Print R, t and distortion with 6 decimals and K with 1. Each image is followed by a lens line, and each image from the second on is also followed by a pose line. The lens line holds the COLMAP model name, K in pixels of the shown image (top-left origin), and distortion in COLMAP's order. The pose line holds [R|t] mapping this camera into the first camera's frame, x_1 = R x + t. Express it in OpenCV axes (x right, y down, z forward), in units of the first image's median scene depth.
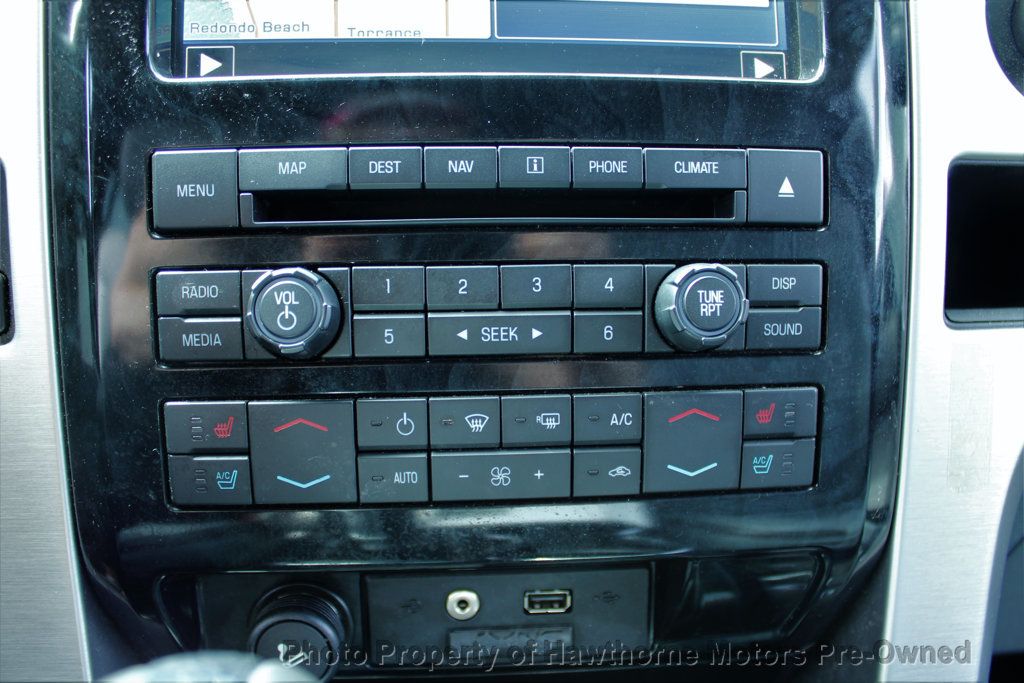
lens RADIAL K [[722.6, 0, 512.0], [0, 722.6, 341.5], [0, 0, 1]] dist [-0.159171, 0.084329]
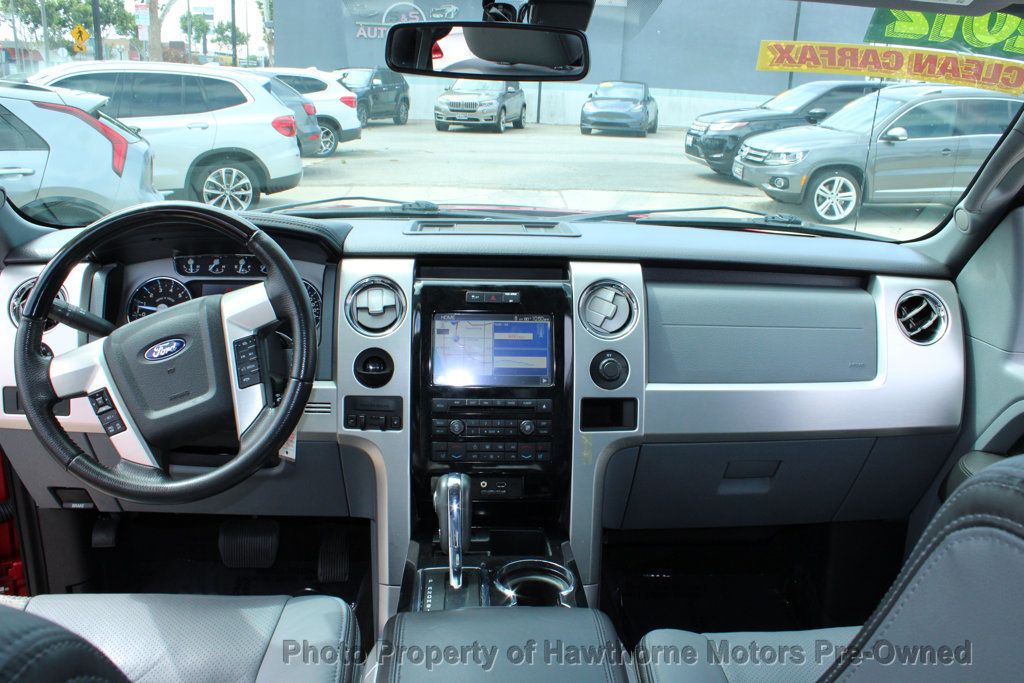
lens RADIAL K [[722.6, 0, 512.0], [0, 722.6, 341.5], [0, 0, 1]] dist [-0.159171, 0.084329]
pose [[0.999581, 0.025654, 0.013401, 0.045422], [-0.024778, 0.997776, -0.061879, -0.382343], [-0.014959, 0.061521, 0.997994, -4.861901]]
